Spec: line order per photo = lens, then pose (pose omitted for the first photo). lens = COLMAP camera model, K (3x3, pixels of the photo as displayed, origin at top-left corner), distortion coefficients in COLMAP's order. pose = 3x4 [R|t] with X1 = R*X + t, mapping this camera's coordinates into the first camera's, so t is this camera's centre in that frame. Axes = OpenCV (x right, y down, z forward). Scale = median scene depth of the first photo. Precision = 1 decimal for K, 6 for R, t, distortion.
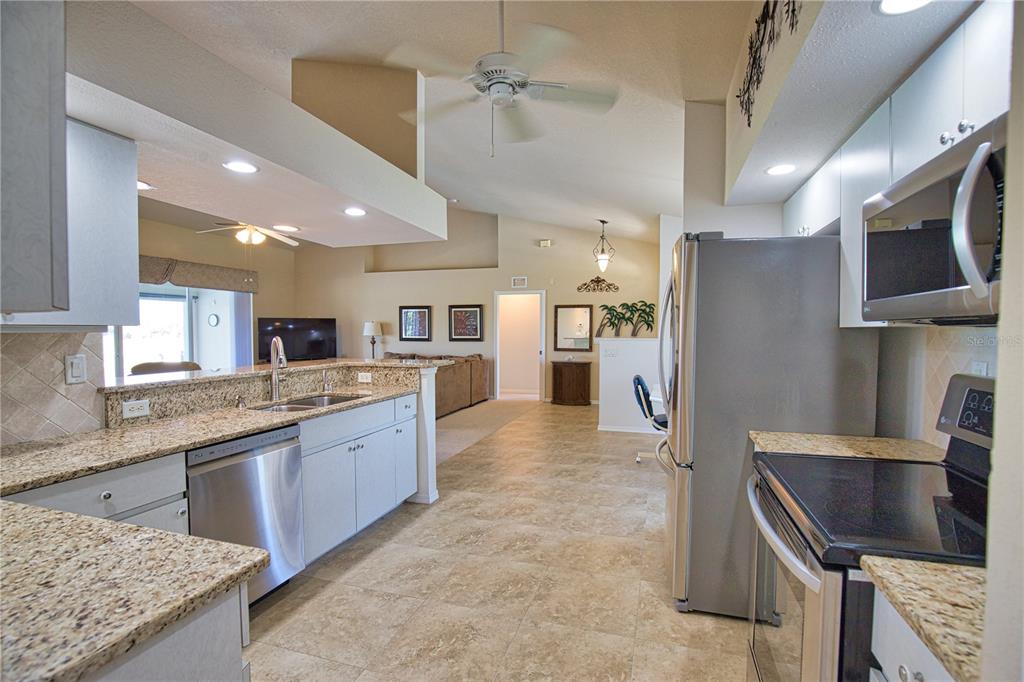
lens RADIAL K [[463.2, 0, 509.8], [0, 463.2, 345.4], [0, 0, 1]] dist [-0.034093, 0.006161]
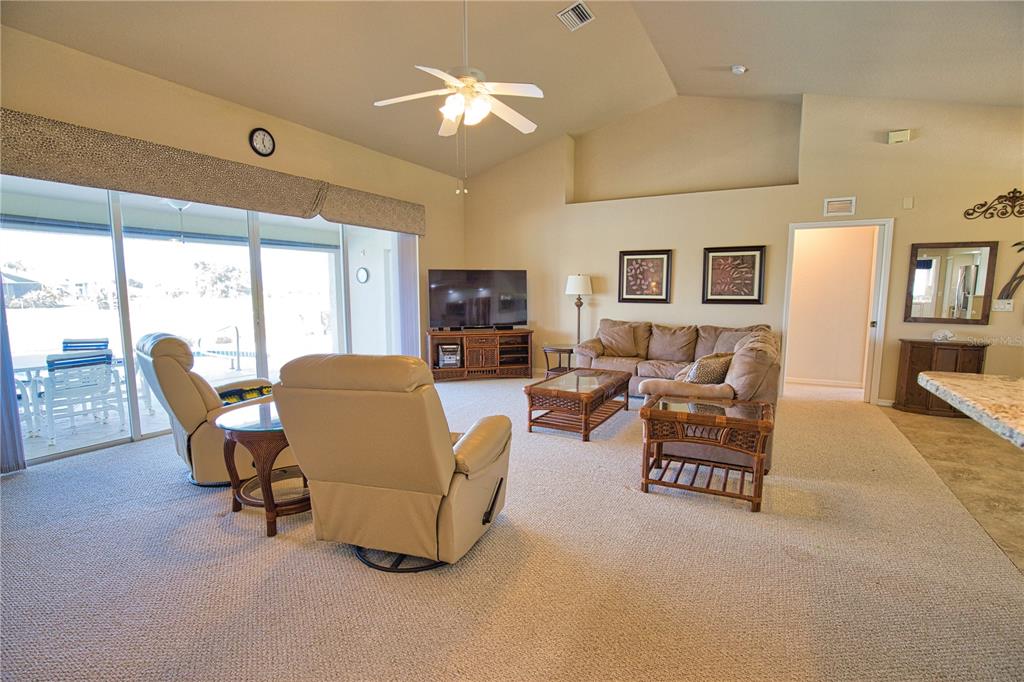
lens RADIAL K [[463.2, 0, 511.0], [0, 463.2, 346.4], [0, 0, 1]] dist [-0.034093, 0.006161]
pose [[0.976641, 0.024296, -0.213501, -0.259653], [-0.004816, 0.995813, 0.091292, -0.006942], [0.214825, -0.088131, 0.972668, 0.307254]]
